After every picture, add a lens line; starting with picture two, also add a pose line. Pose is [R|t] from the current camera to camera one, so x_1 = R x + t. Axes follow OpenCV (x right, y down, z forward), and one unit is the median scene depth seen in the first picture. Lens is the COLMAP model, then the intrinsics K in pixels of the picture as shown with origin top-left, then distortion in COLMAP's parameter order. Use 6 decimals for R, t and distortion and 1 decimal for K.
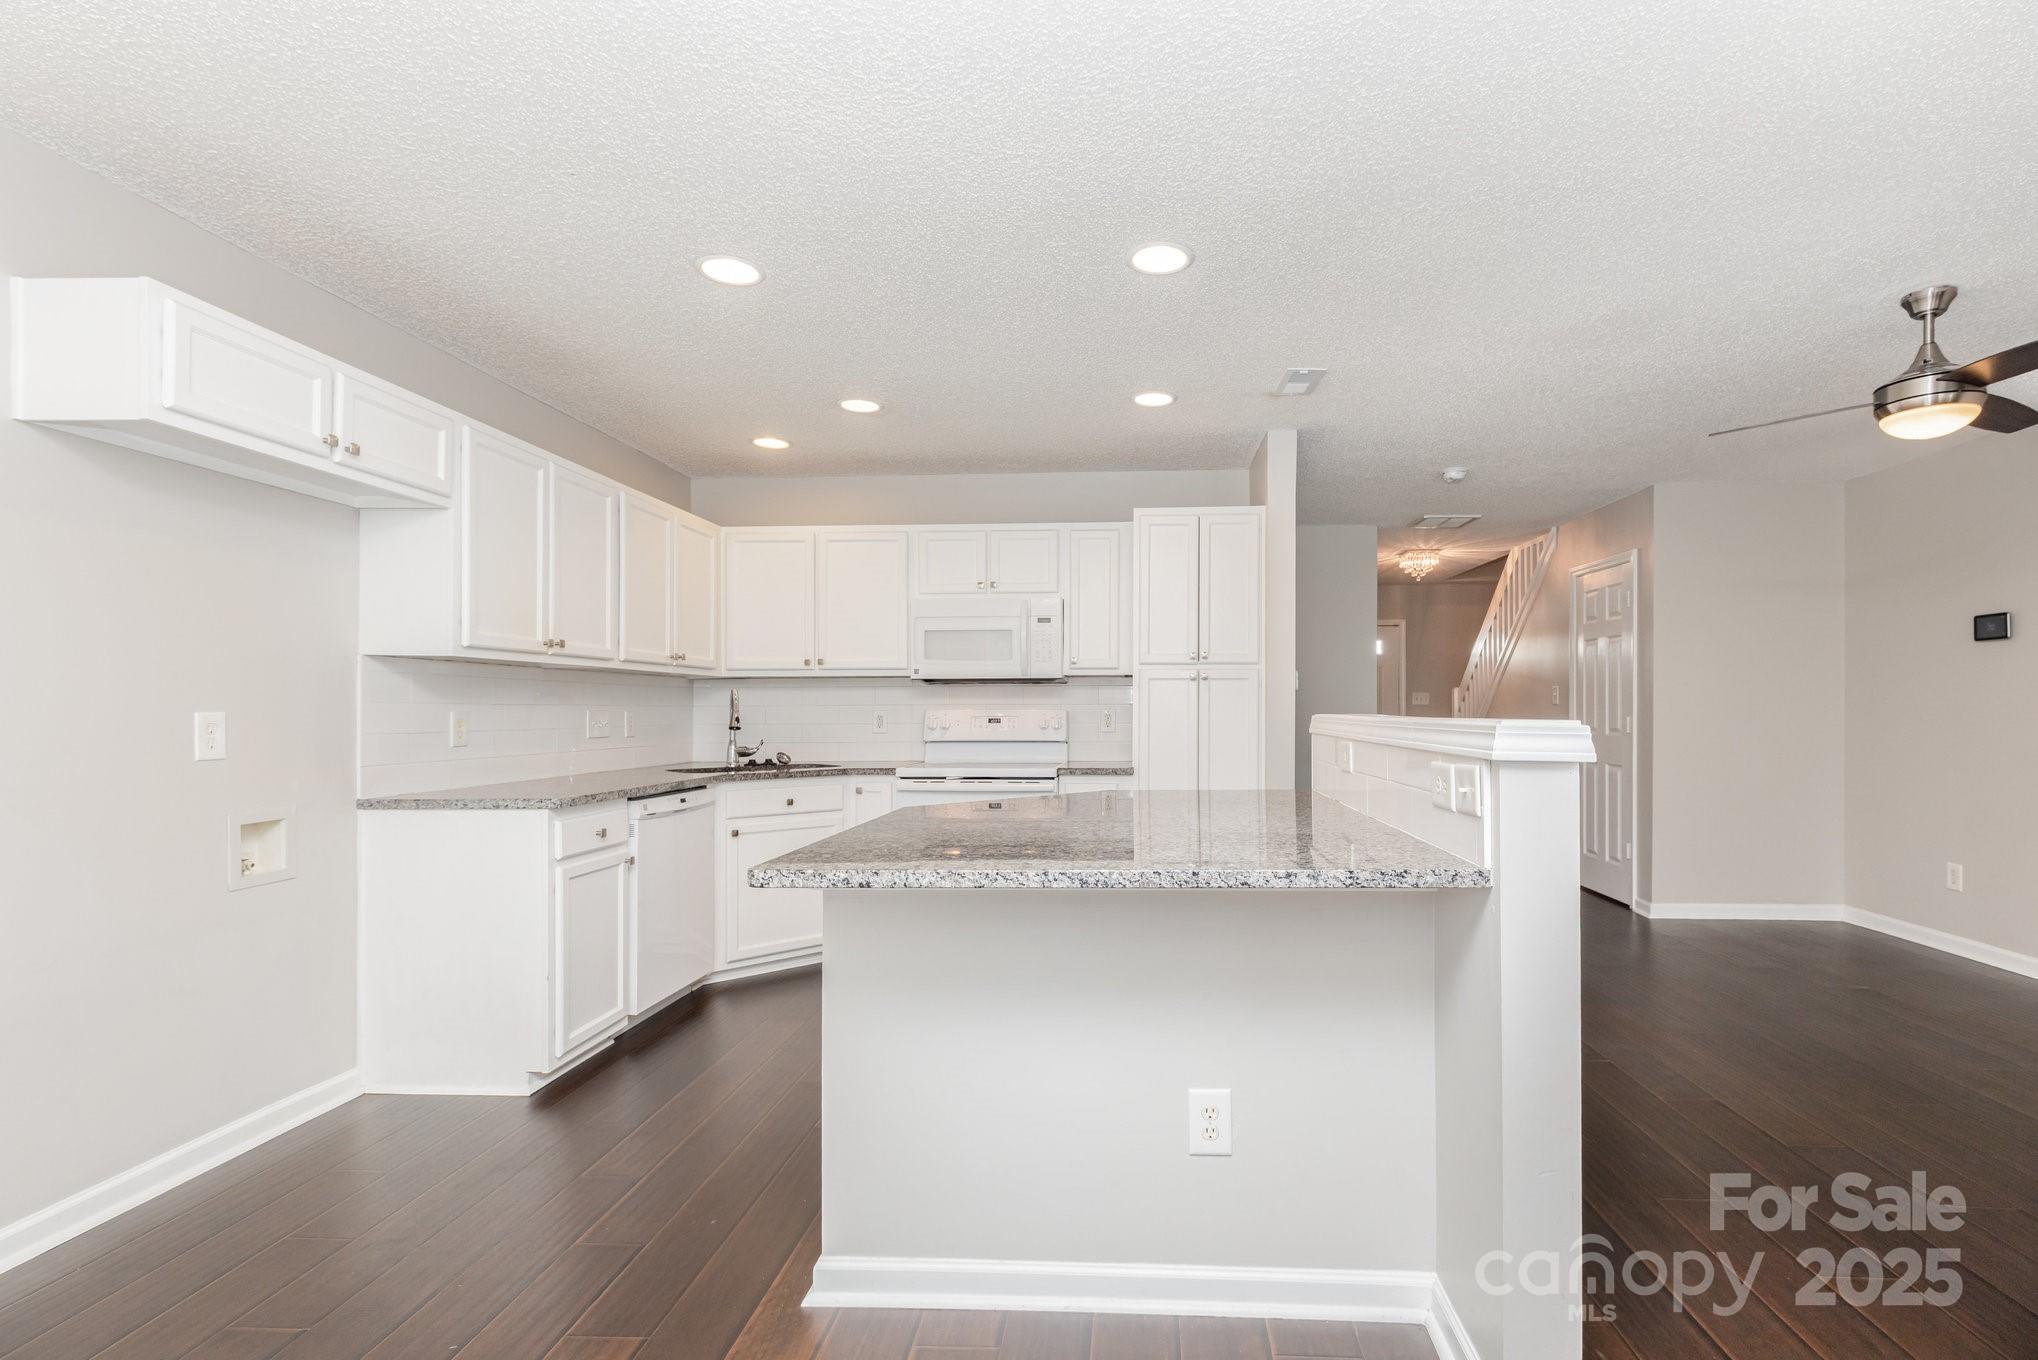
lens RADIAL K [[939.9, 0, 1099.2], [0, 939.9, 705.3], [0, 0, 1]] dist [0.003253, 0.000297]
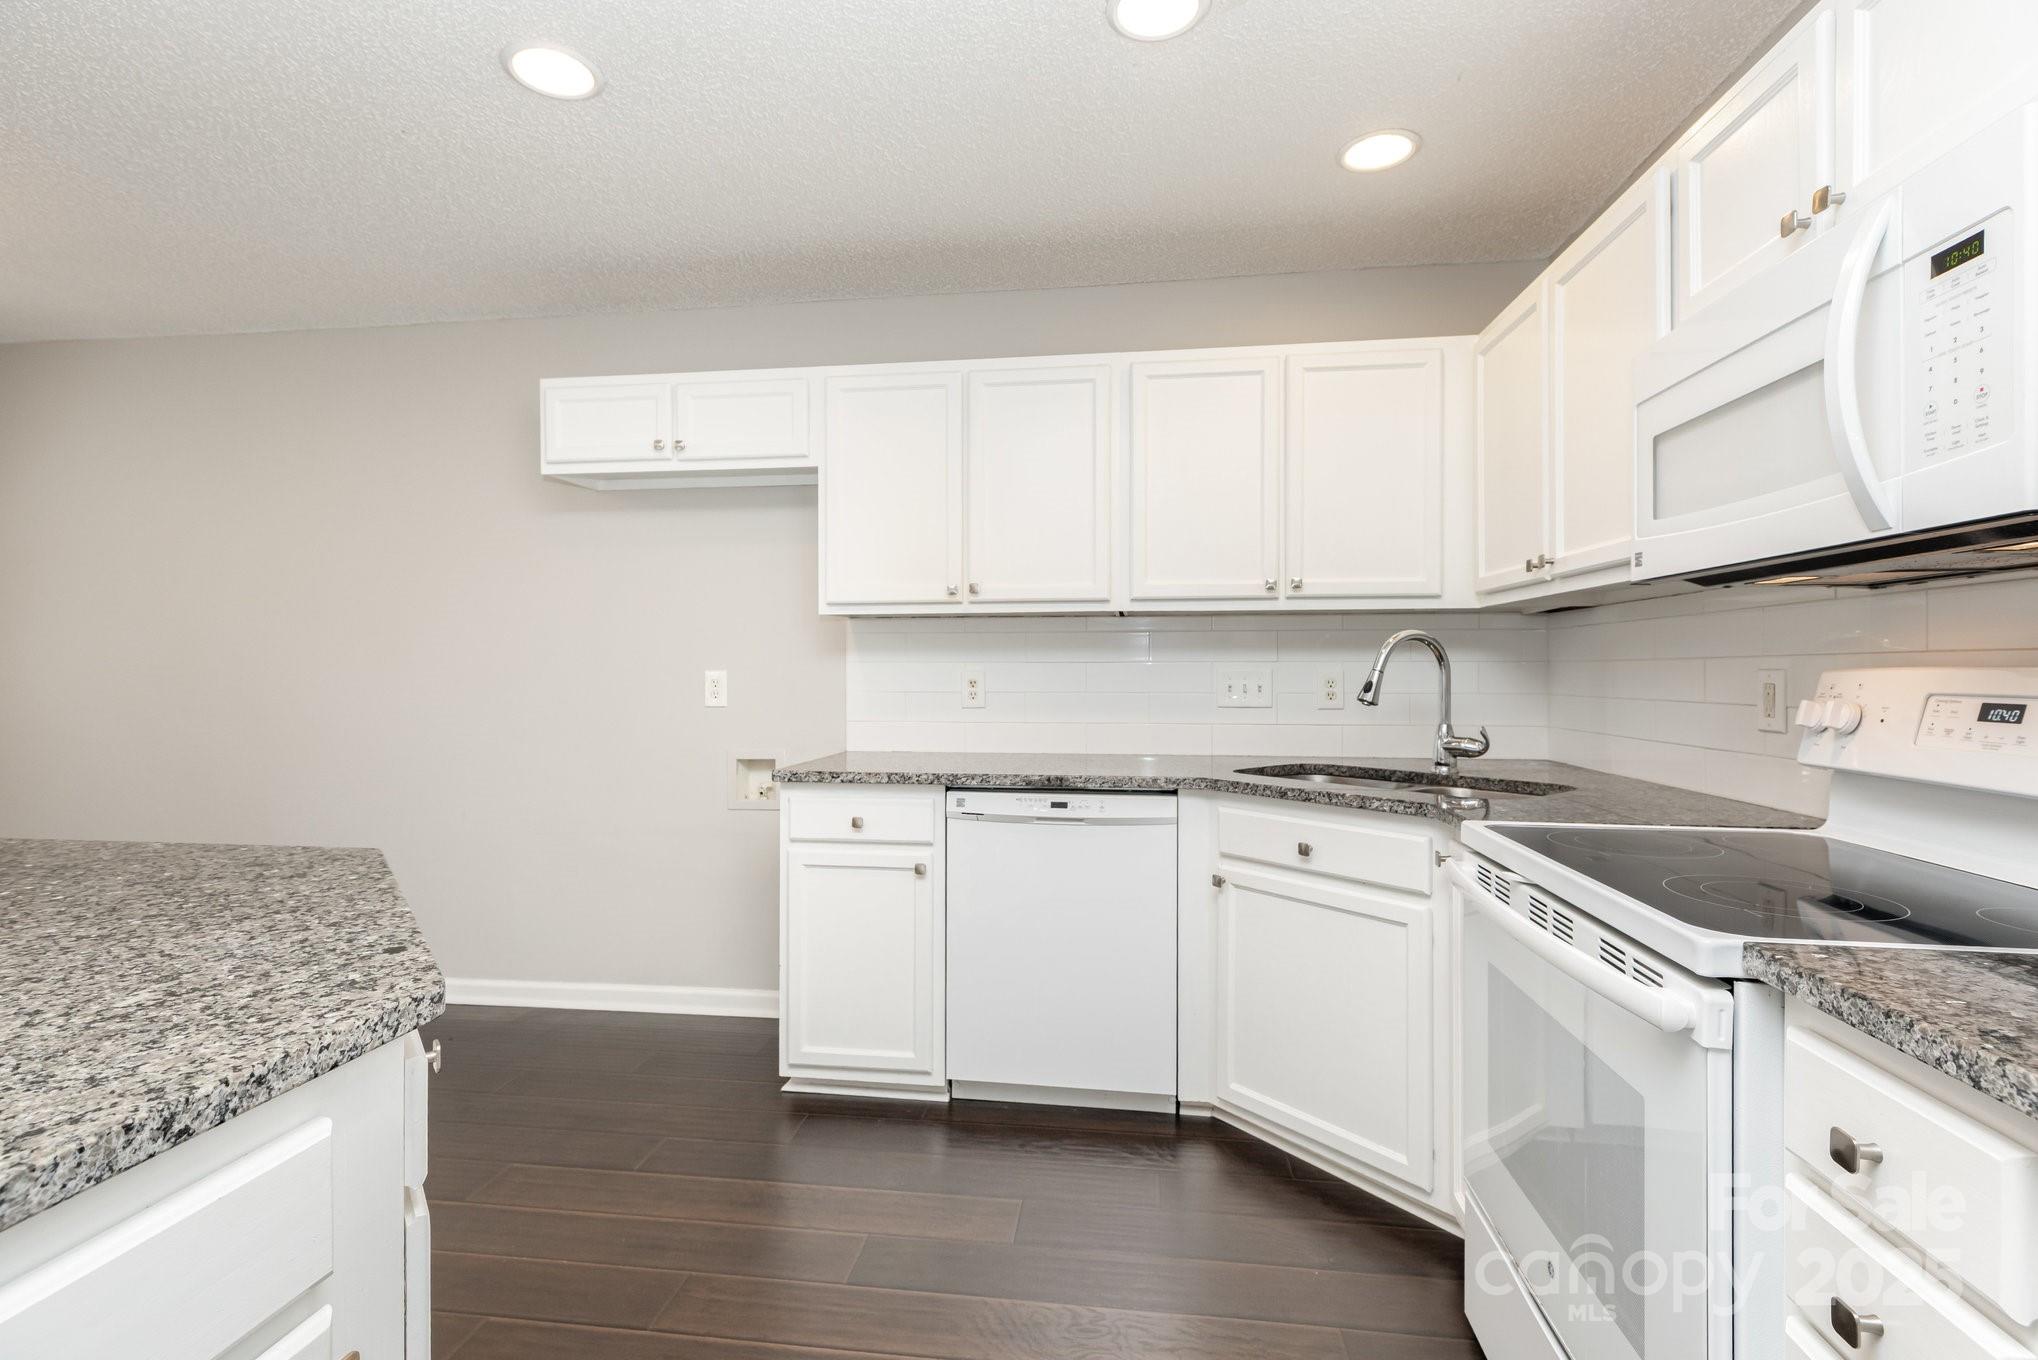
lens RADIAL K [[939.9, 0, 987.8], [0, 939.9, 661.1], [0, 0, 1]] dist [0.003253, 0.000297]
pose [[-0.109690, -0.003841, -0.993958, 0.177647], [0.007453, 0.999961, -0.004687, 0.001356], [0.993938, -0.007922, -0.109657, 0.808402]]
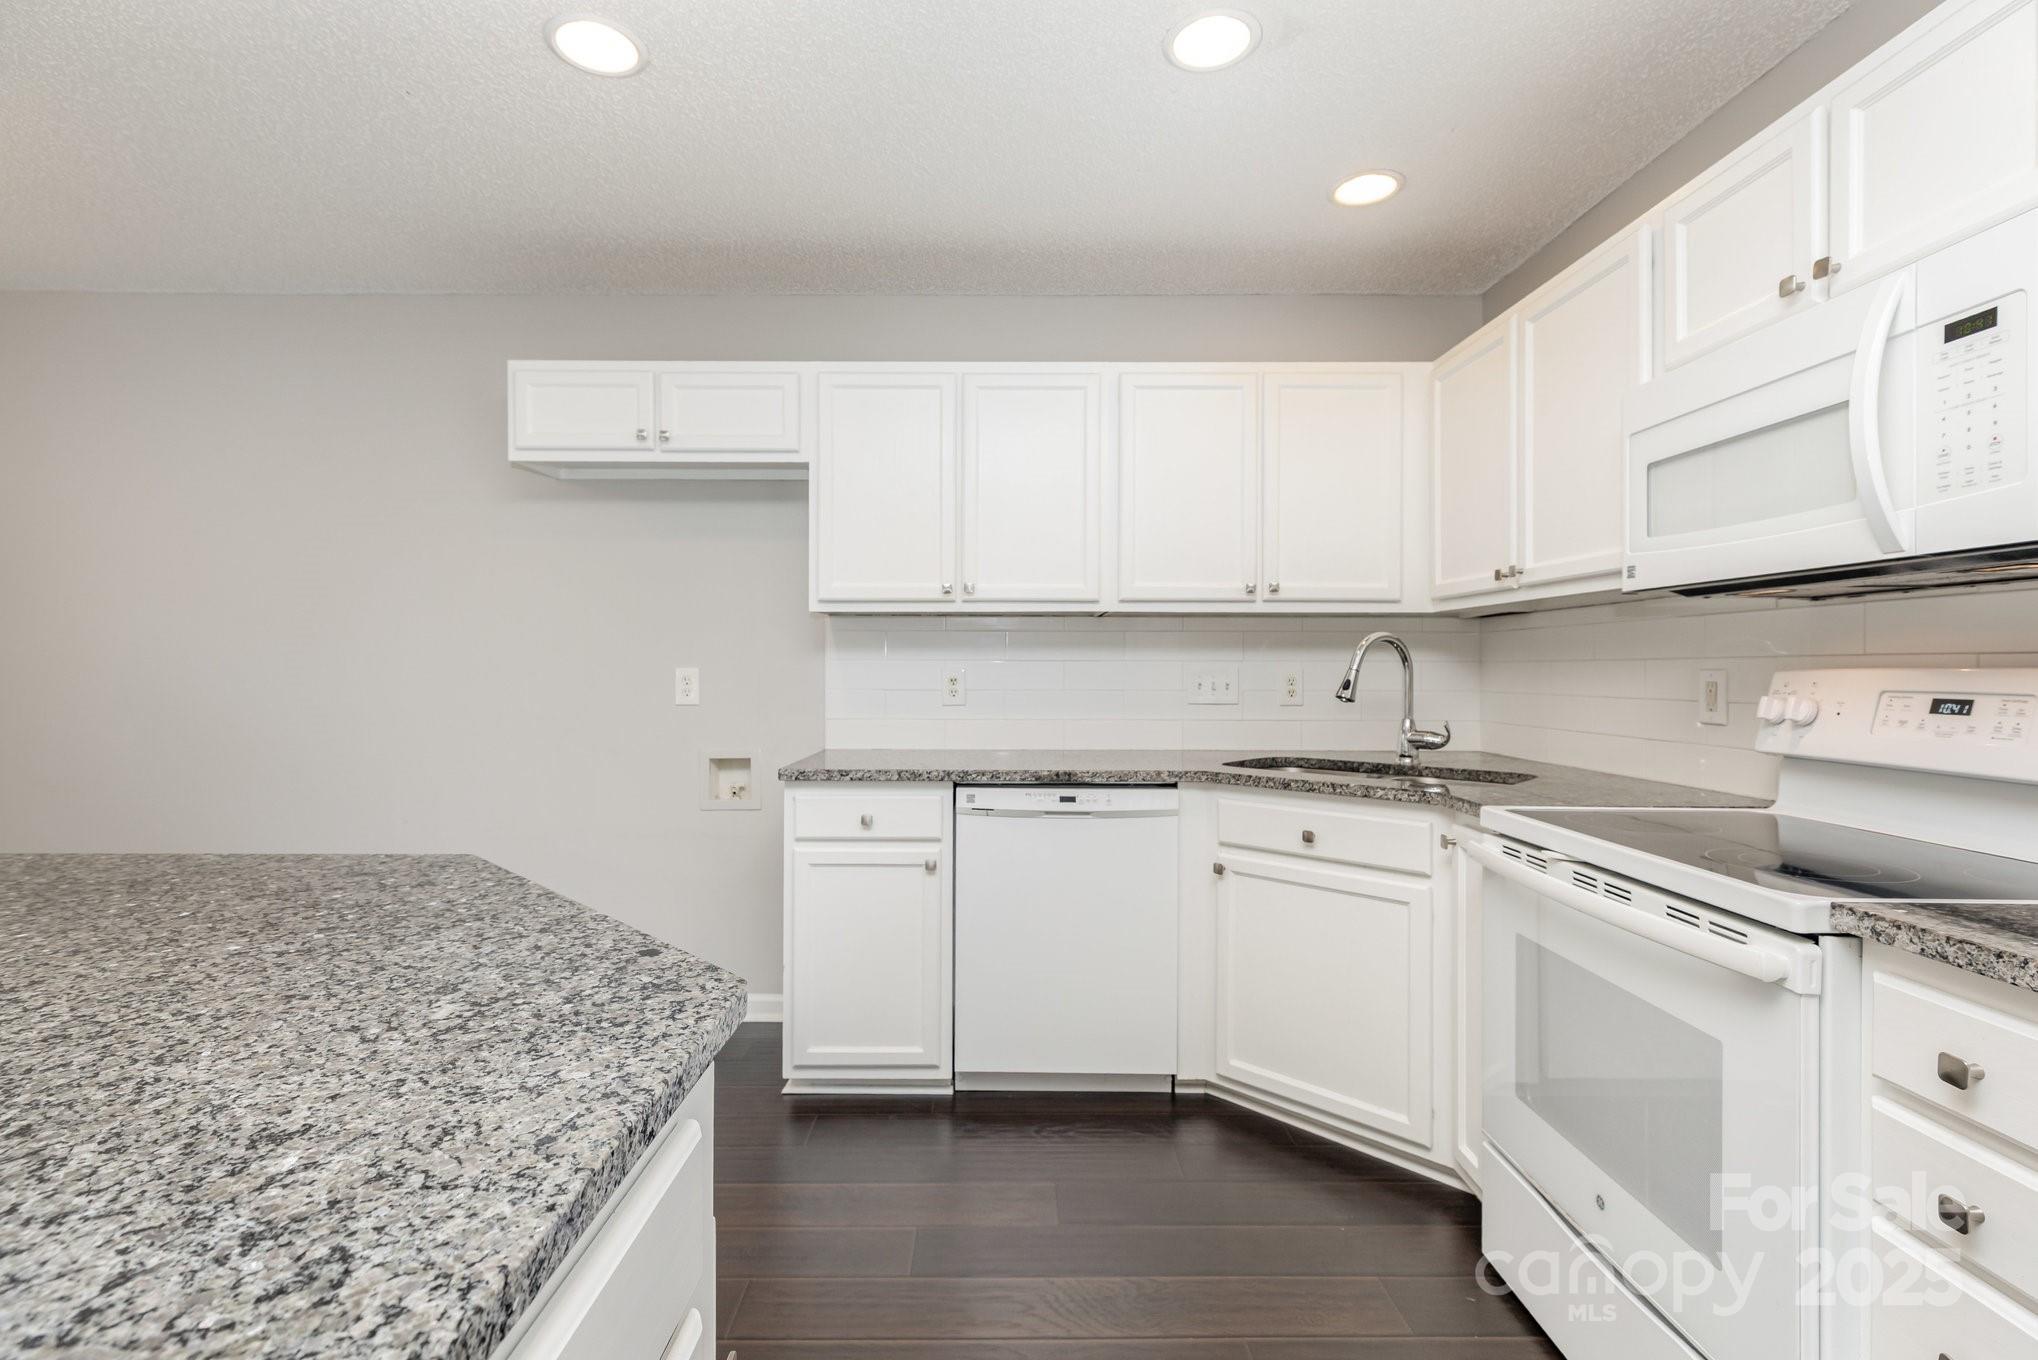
lens RADIAL K [[939.9, 0, 971.9], [0, 939.9, 658.3], [0, 0, 1]] dist [0.003253, 0.000297]
pose [[0.028243, -0.004573, -0.999591, 0.190864], [0.003927, 0.999982, -0.004464, 0.000612], [0.999593, -0.003800, 0.028260, 0.719379]]
